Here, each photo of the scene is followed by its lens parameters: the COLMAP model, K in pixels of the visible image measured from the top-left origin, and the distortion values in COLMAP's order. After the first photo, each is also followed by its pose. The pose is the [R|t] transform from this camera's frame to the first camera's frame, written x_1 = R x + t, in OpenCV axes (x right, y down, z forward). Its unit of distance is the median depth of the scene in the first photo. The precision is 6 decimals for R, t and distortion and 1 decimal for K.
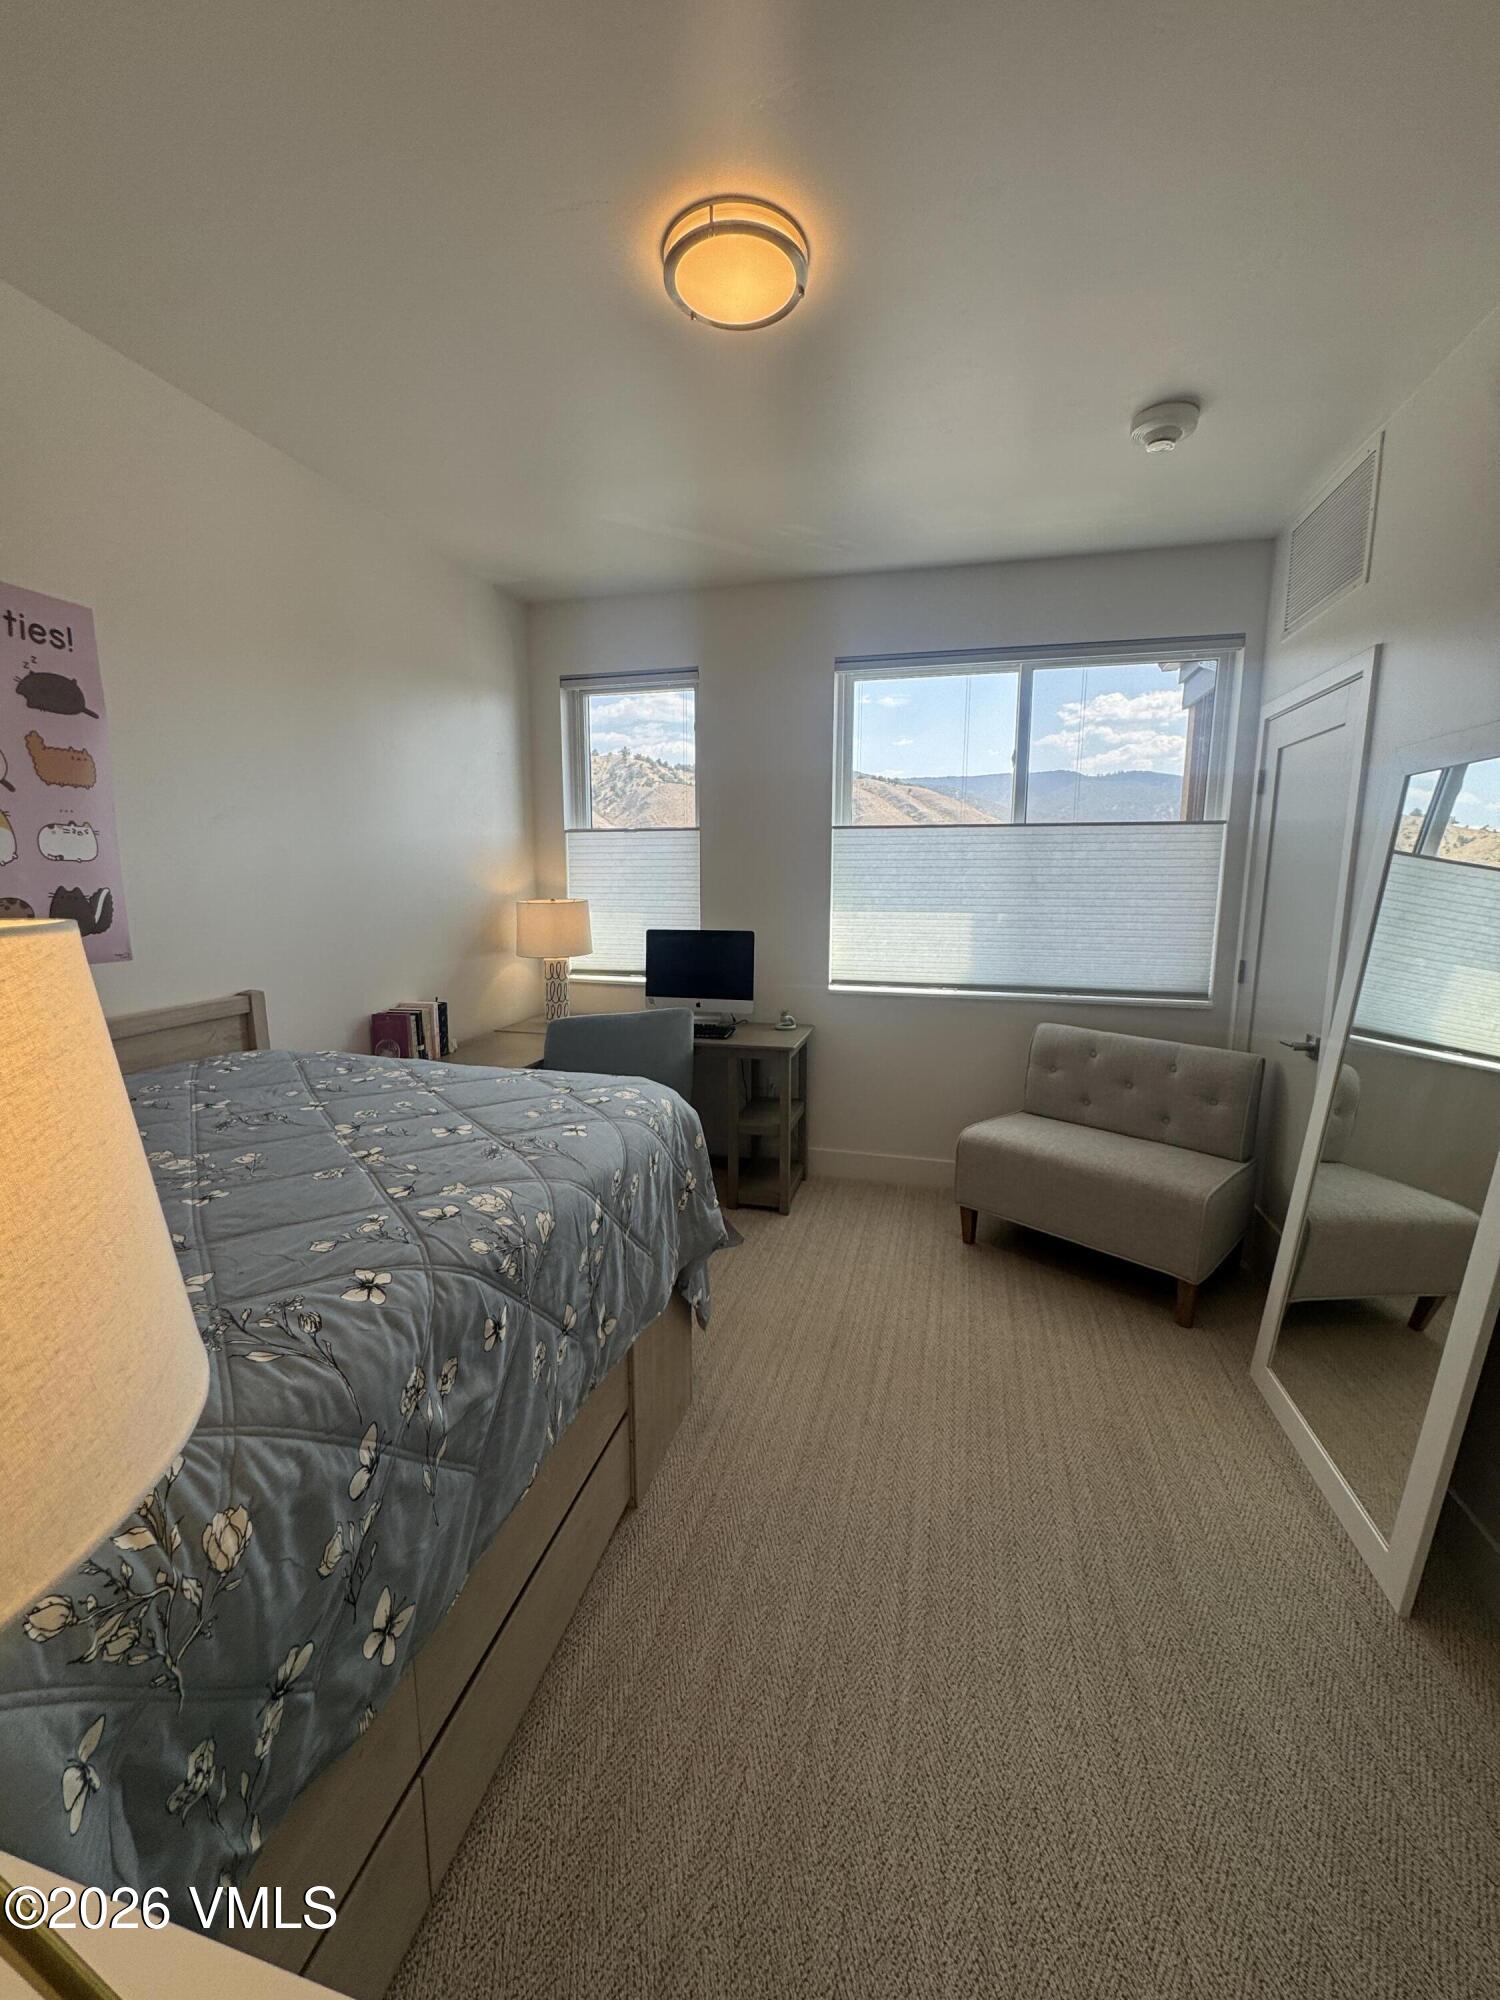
lens RADIAL K [[798.5, 0, 750.1], [0, 798.5, 1002.3], [0, 0, 1]] dist [-0.003152, 0.000542]
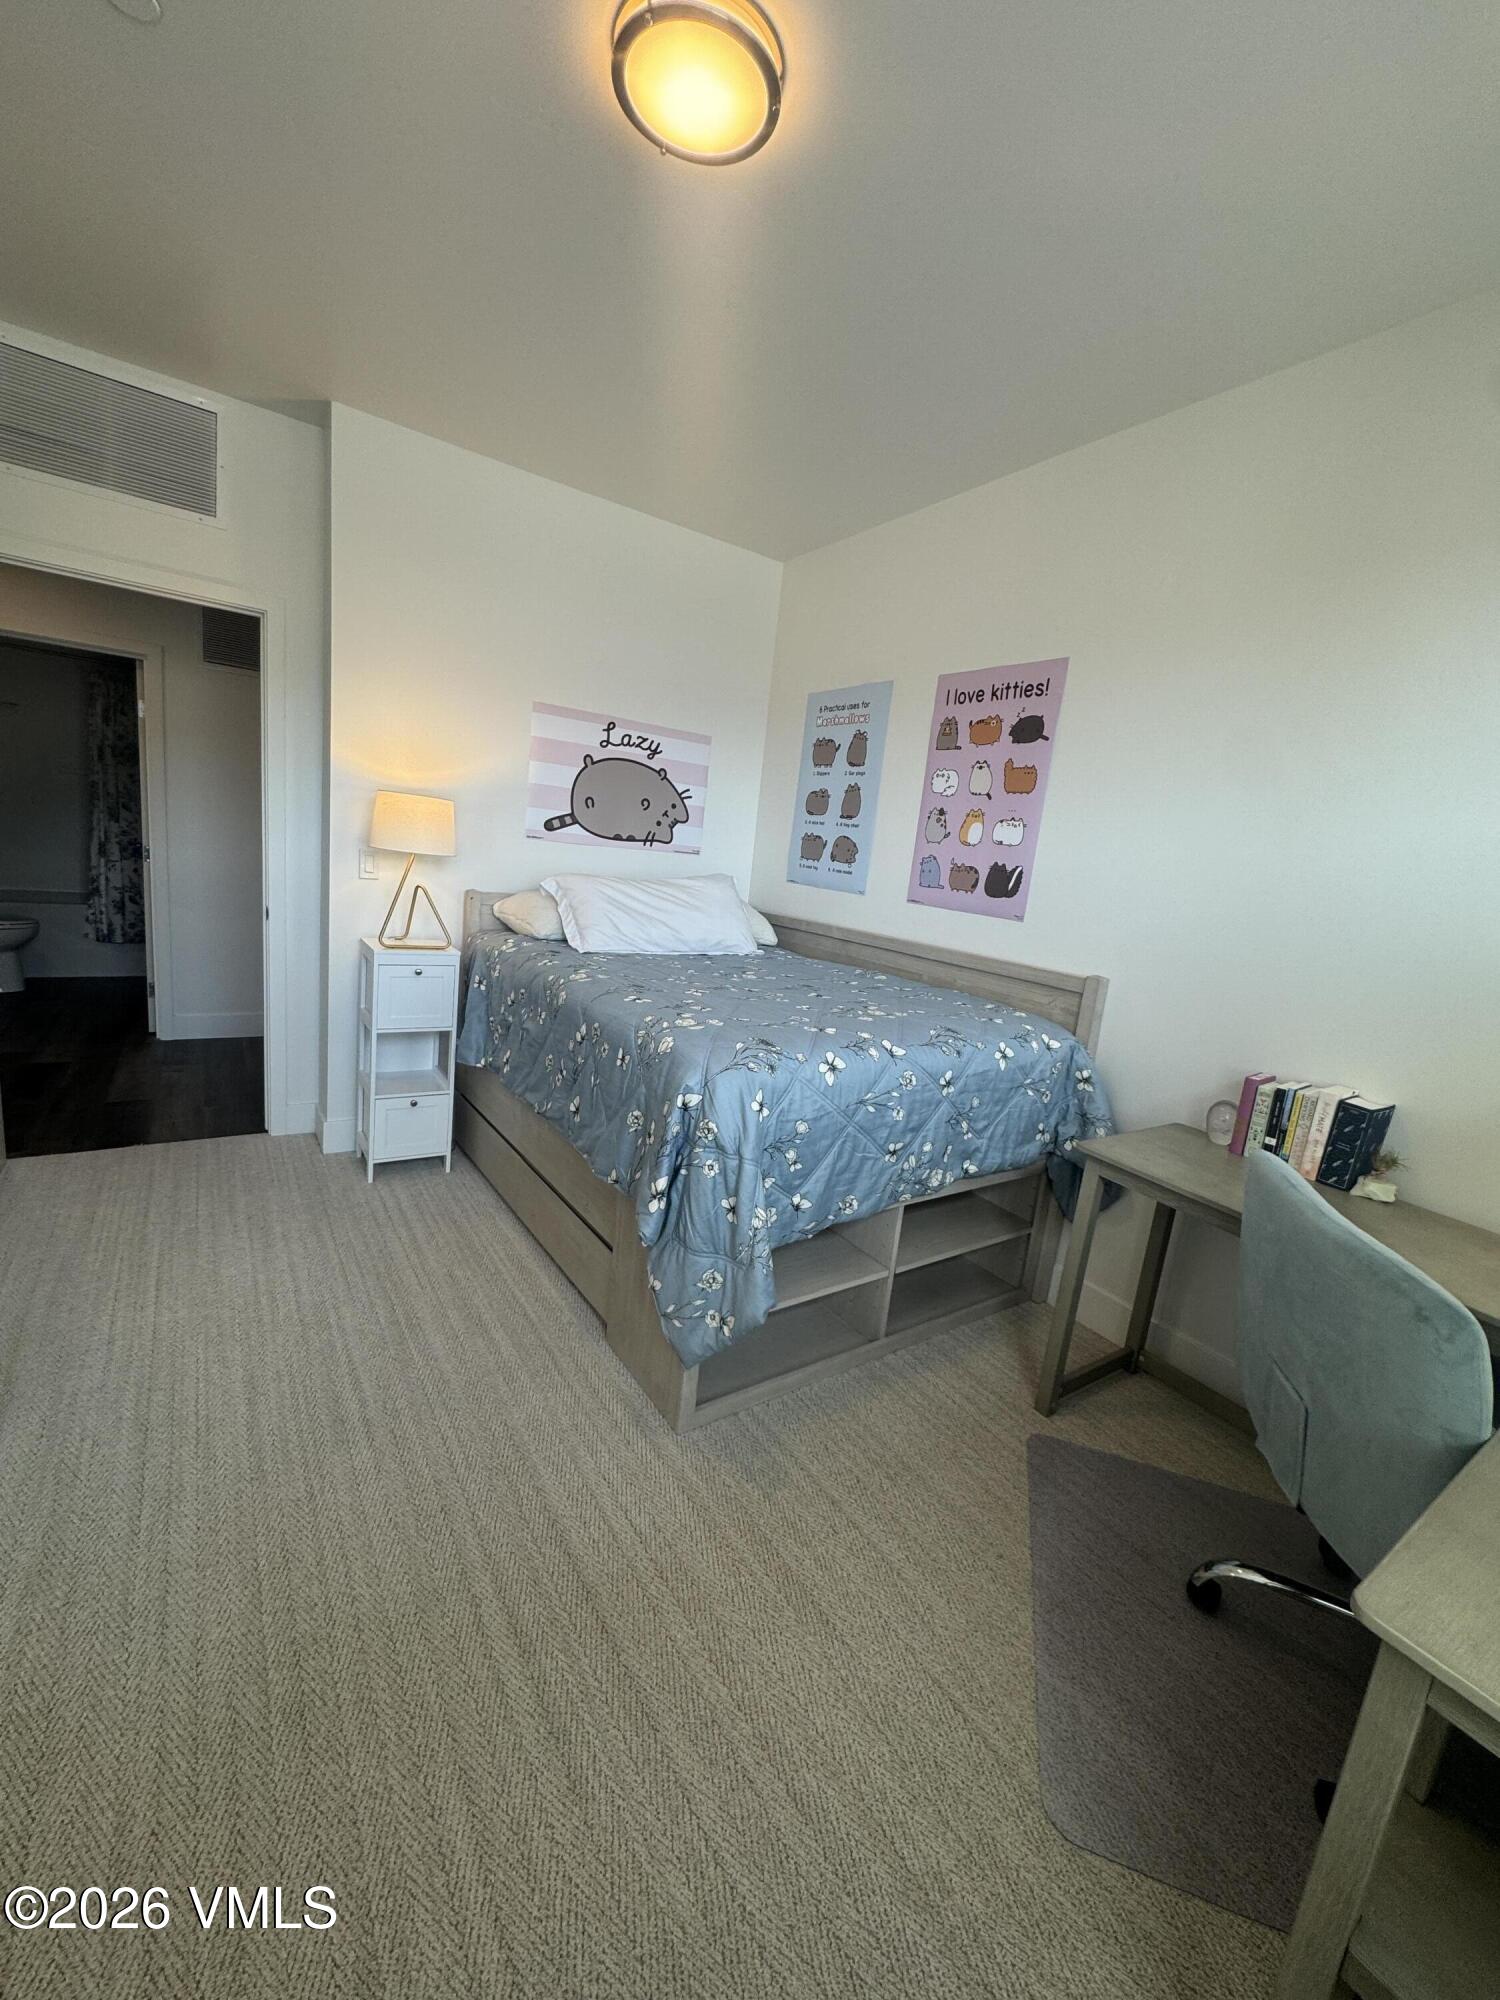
lens RADIAL K [[798.5, 0, 754.0], [0, 798.5, 1001.2], [0, 0, 1]] dist [-0.003152, 0.000542]
pose [[-0.654274, 0.072308, -0.752793, 0.457988], [-0.225903, 0.931285, 0.285791, -0.183705], [0.721729, 0.357044, -0.592981, 1.335370]]
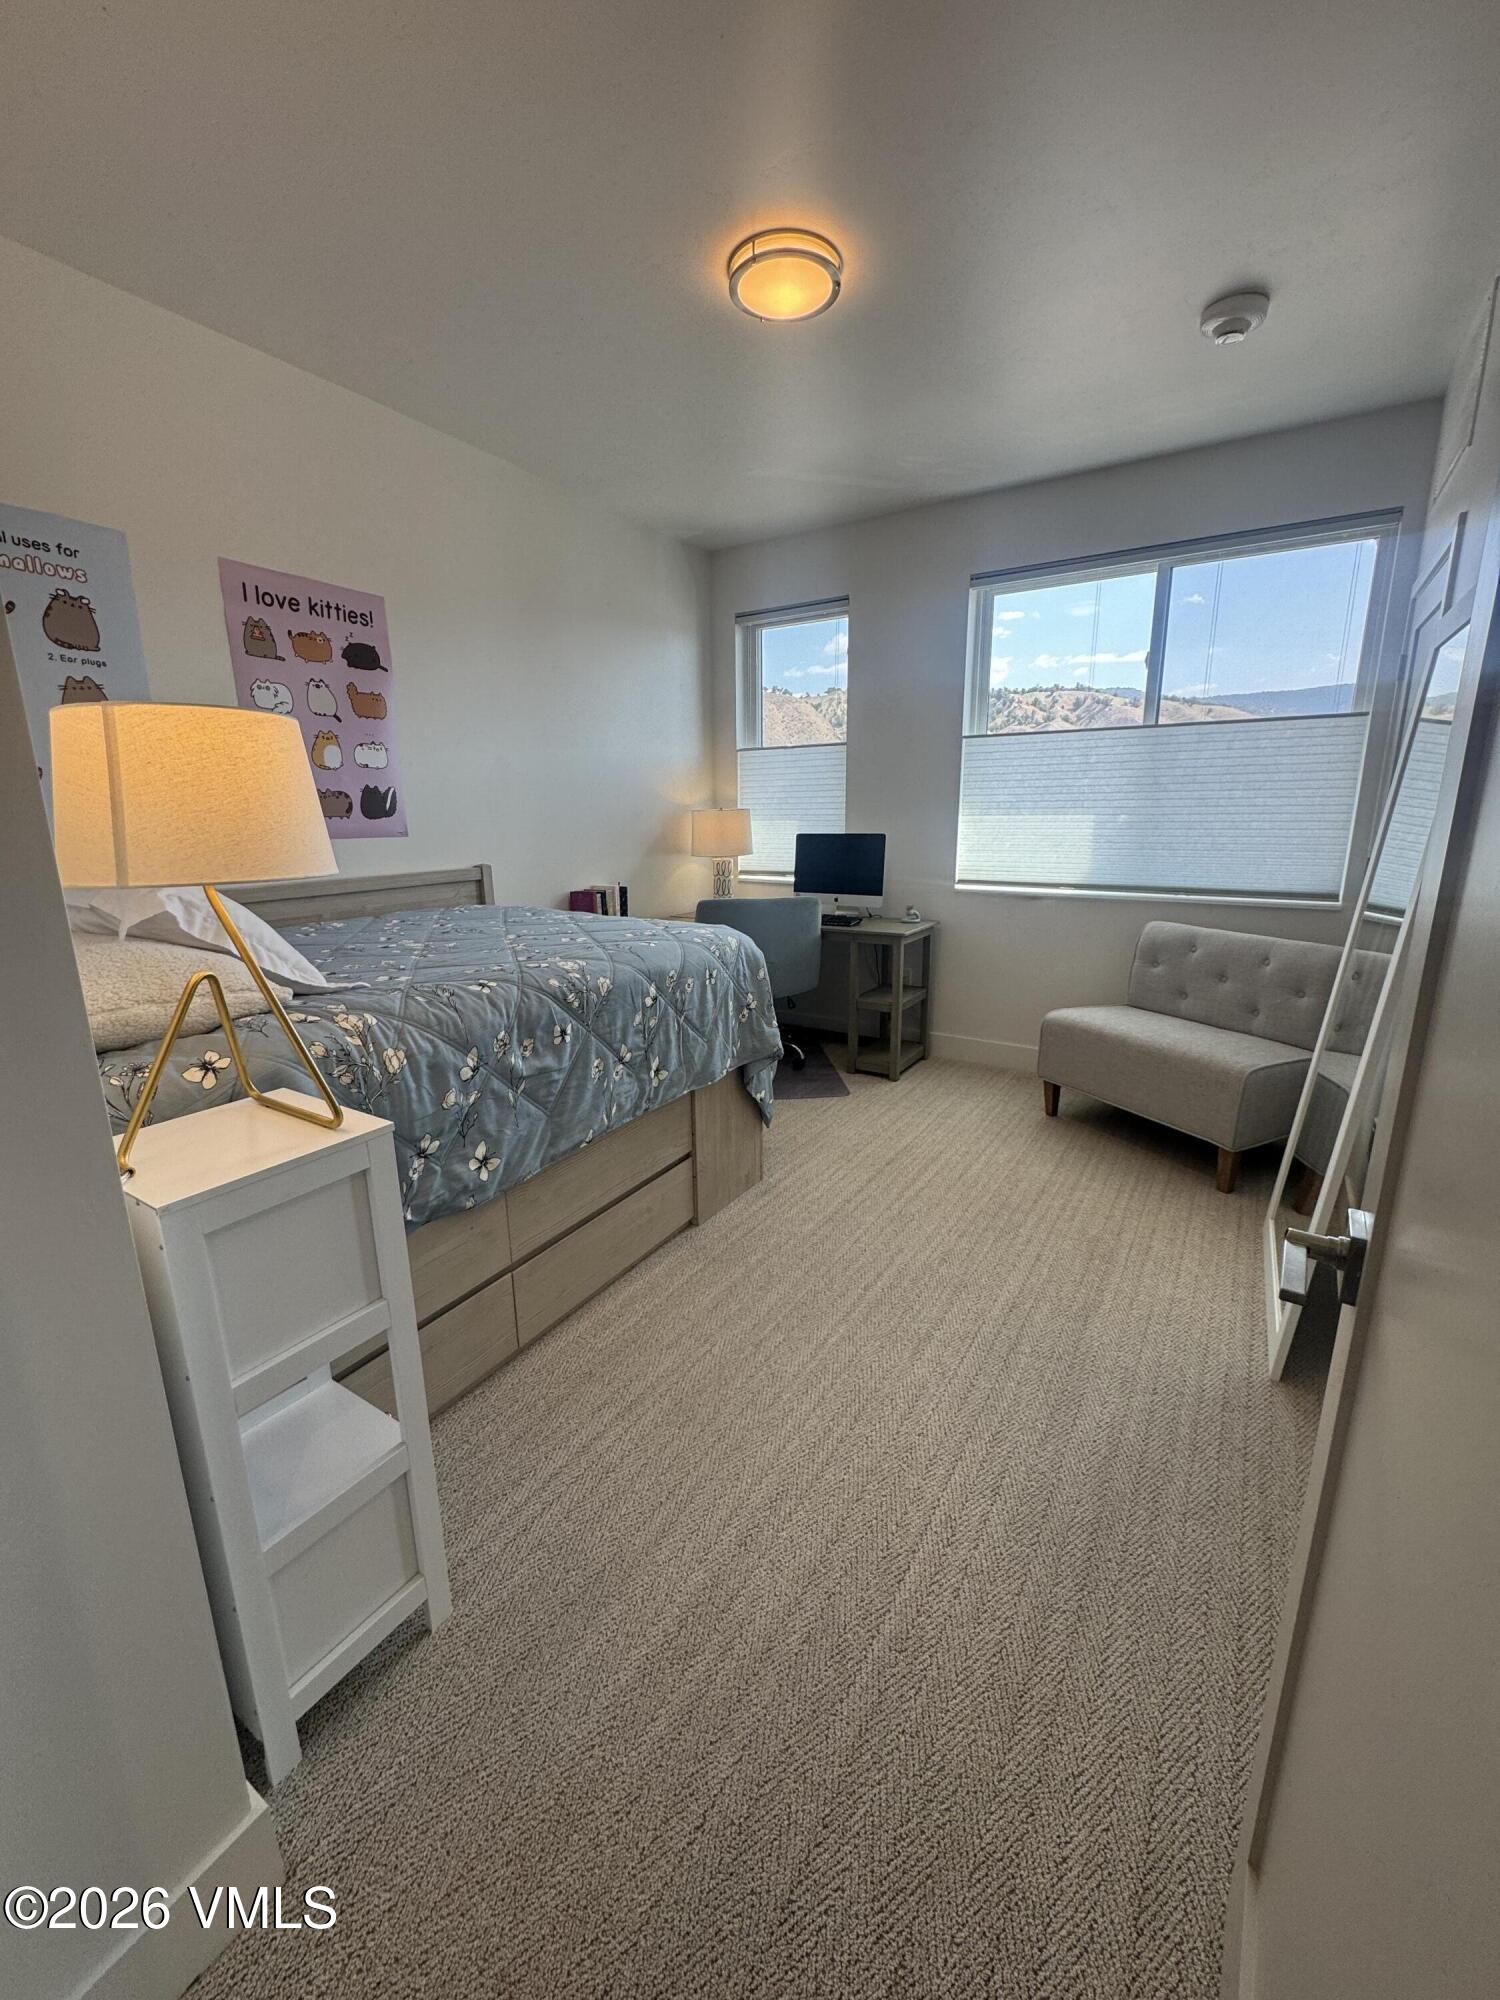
lens RADIAL K [[798.5, 0, 751.6], [0, 798.5, 1003.8], [0, 0, 1]] dist [-0.003152, 0.000542]
pose [[0.952257, 0.061284, -0.299082, 0.272139], [-0.038158, 0.995855, 0.082566, 0.098650], [0.302902, -0.067212, 0.950649, -0.223289]]
